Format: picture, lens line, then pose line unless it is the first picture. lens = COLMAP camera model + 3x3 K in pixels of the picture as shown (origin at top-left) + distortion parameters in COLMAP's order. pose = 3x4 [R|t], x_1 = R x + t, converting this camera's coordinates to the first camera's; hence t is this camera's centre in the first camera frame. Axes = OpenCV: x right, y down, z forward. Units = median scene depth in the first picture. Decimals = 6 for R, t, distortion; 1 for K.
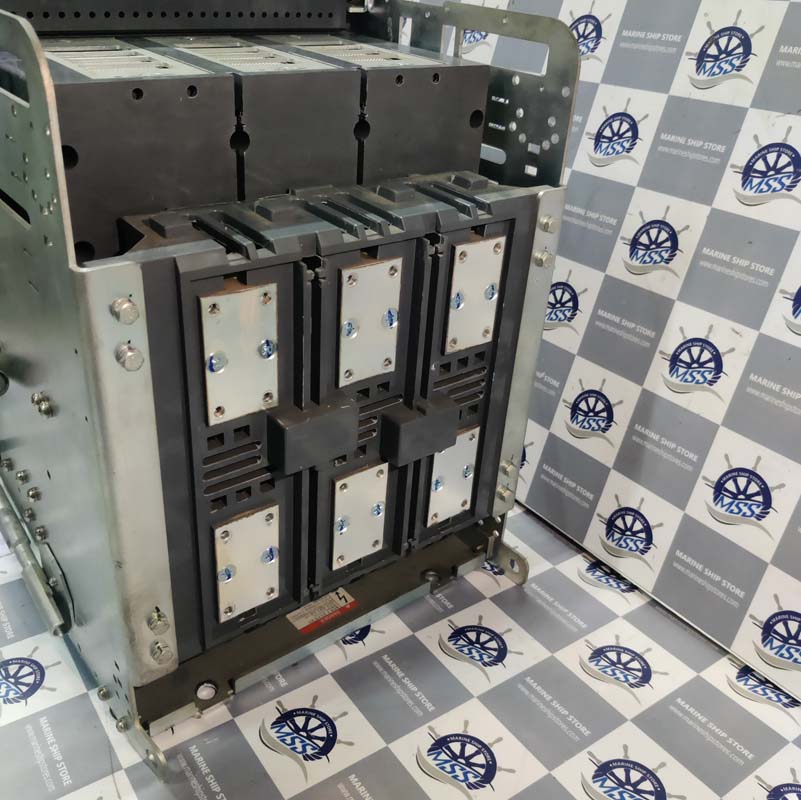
lens RADIAL K [[807.7, 0, 392.9], [0, 807.7, 398.3], [0, 0, 1]] dist [0.086931, -0.161449]
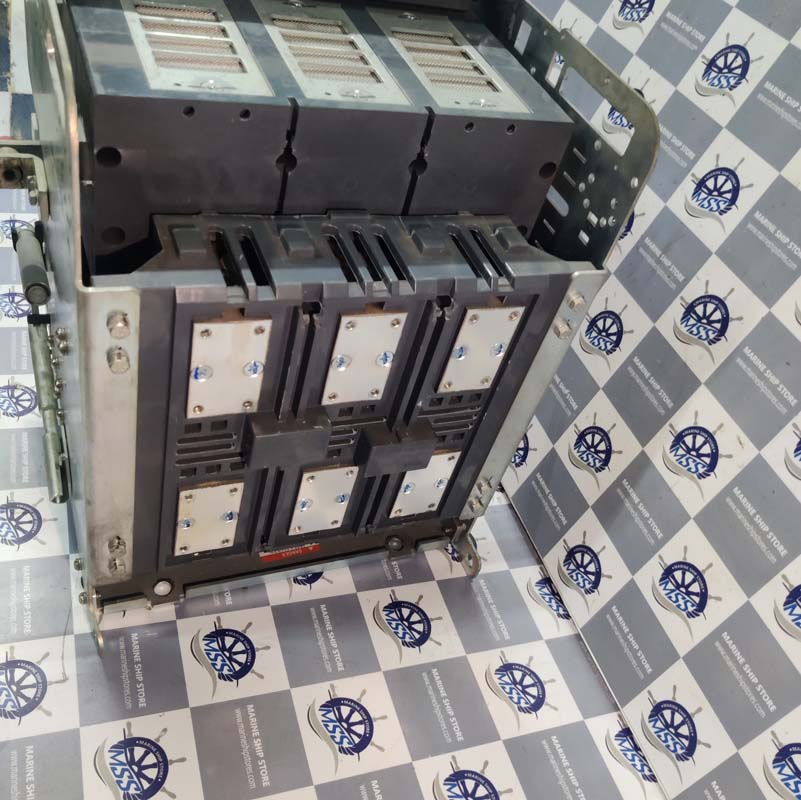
lens RADIAL K [[803.3, 0, 400.5], [0, 803.3, 400.0], [0, 0, 1]] dist [0.104363, -0.203576]
pose [[0.944705, 0.316751, -0.084864, 0.098110], [-0.291972, 0.930293, 0.222051, -0.232109], [0.149283, -0.184995, 0.971335, -0.018210]]
